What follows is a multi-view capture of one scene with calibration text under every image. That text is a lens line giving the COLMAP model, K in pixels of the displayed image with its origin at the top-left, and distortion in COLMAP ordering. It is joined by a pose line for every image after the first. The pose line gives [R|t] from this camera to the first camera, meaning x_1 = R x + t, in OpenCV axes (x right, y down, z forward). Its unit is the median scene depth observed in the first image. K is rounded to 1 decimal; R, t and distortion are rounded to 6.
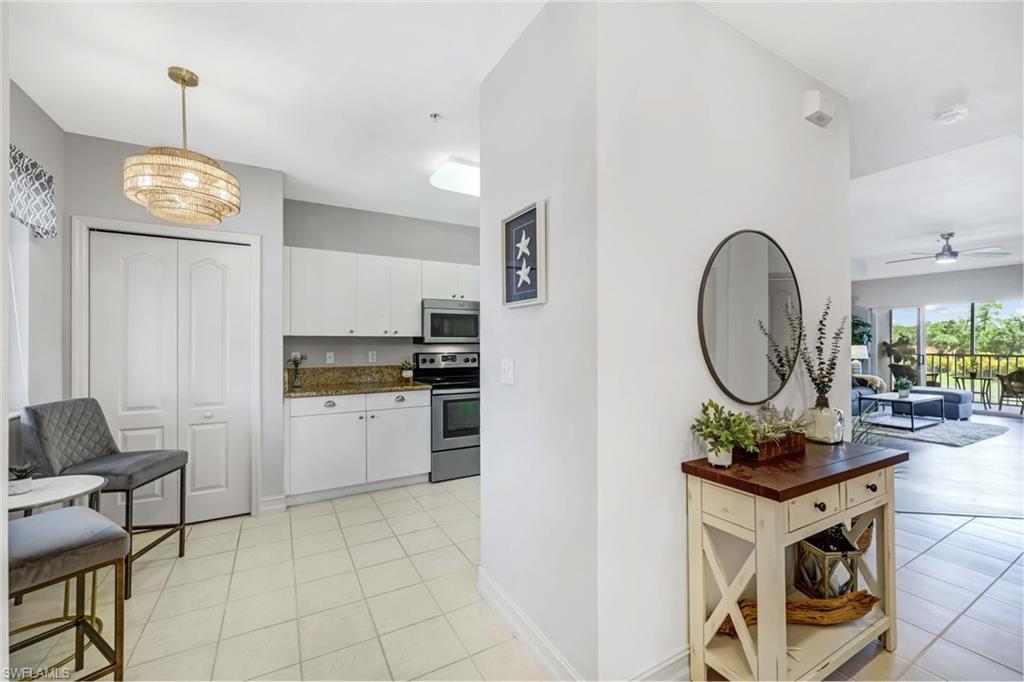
lens RADIAL K [[412.6, 0, 506.4], [0, 412.6, 343.2], [0, 0, 1]] dist [0.000715, 0.001748]
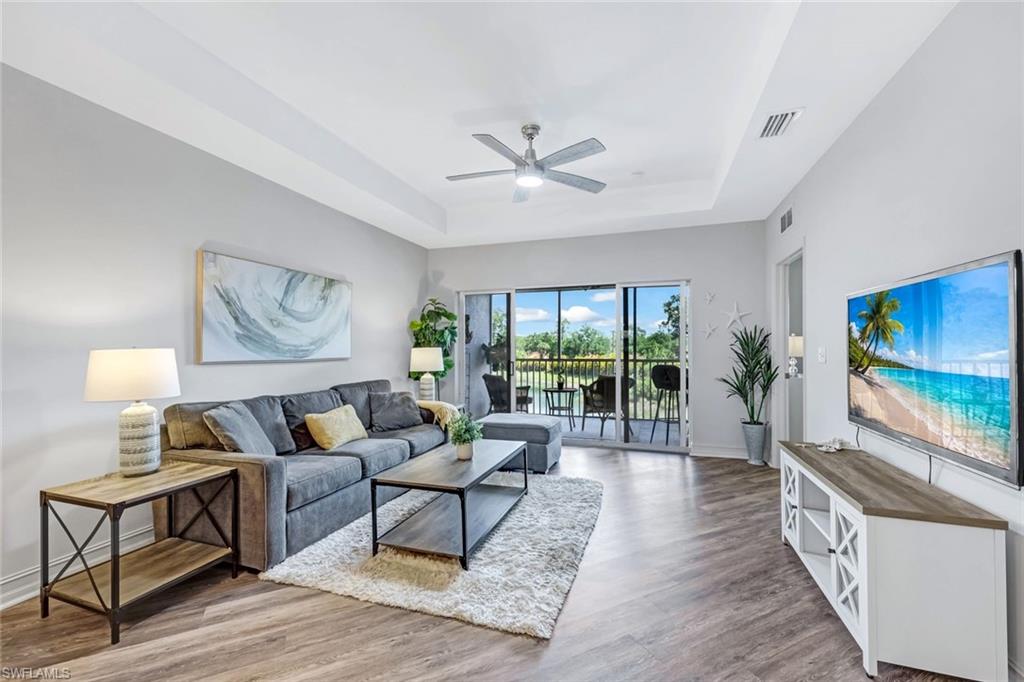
lens RADIAL K [[412.6, 0, 512.7], [0, 412.6, 353.4], [0, 0, 1]] dist [0.000715, 0.001748]
pose [[0.740350, -0.008841, 0.672164, 0.593452], [0.001248, 0.999930, 0.011777, 0.006483], [-0.672221, -0.007880, 0.740309, 0.535909]]
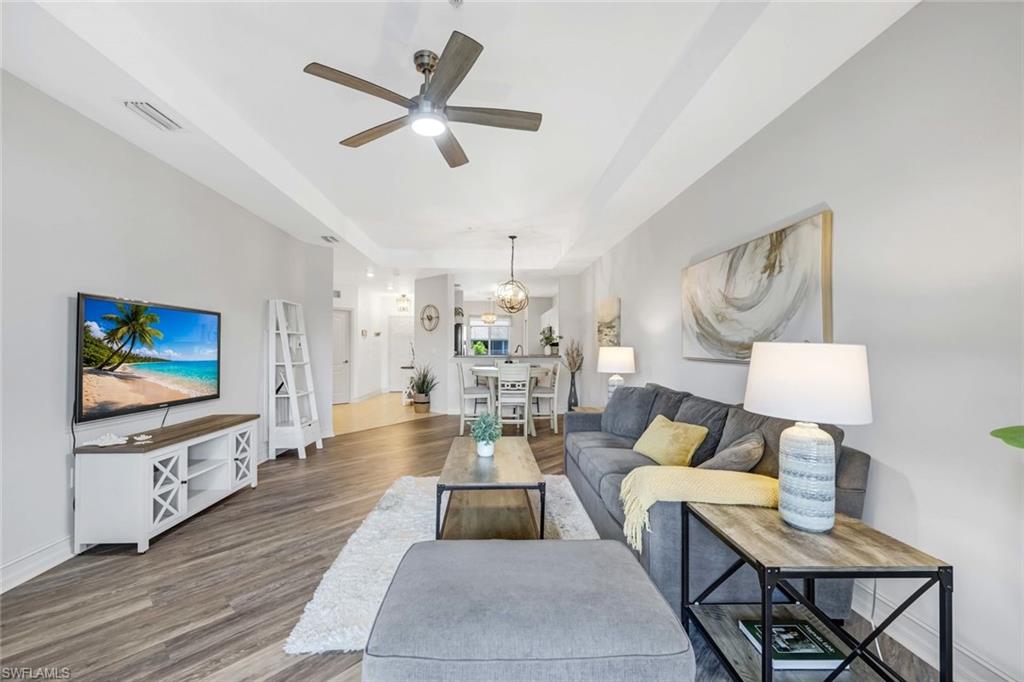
lens RADIAL K [[412.6, 0, 504.5], [0, 412.6, 341.8], [0, 0, 1]] dist [0.000715, 0.001748]
pose [[-0.453717, -0.014023, -0.891036, 1.158710], [0.001345, 0.999864, -0.016421, 0.007455], [0.891145, -0.008648, -0.453636, 1.043940]]
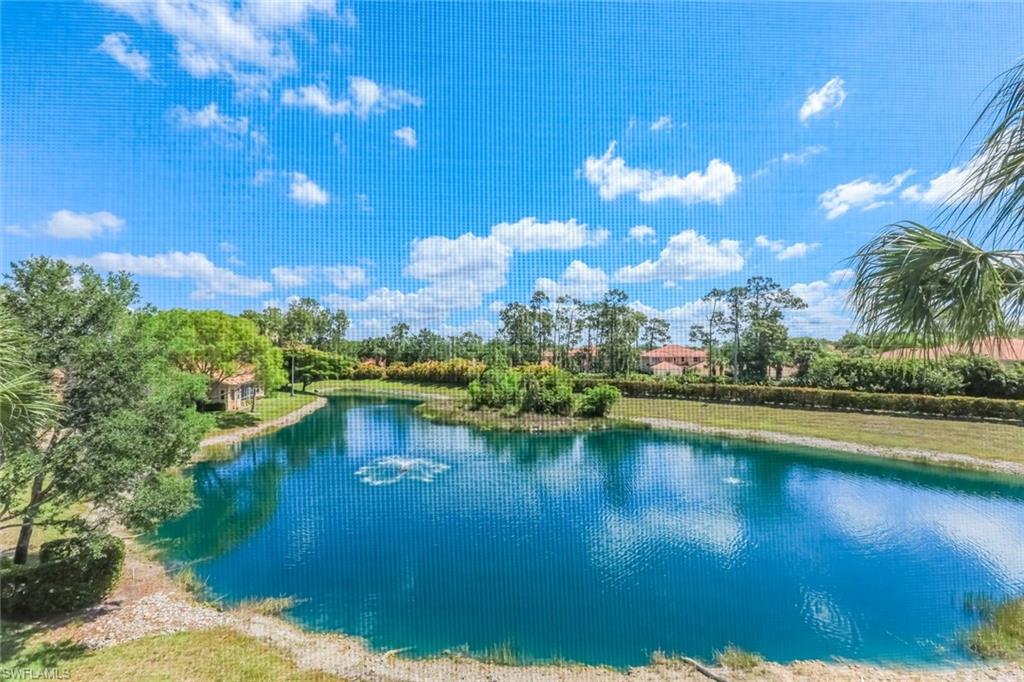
lens RADIAL K [[412.6, 0, 510.5], [0, 412.6, 344.4], [0, 0, 1]] dist [0.000715, 0.001748]
pose [[0.439658, 0.021427, 0.897910, 1.449676], [0.000678, 0.999707, -0.024189, 0.001225], [-0.898165, 0.011243, 0.439514, 1.164864]]
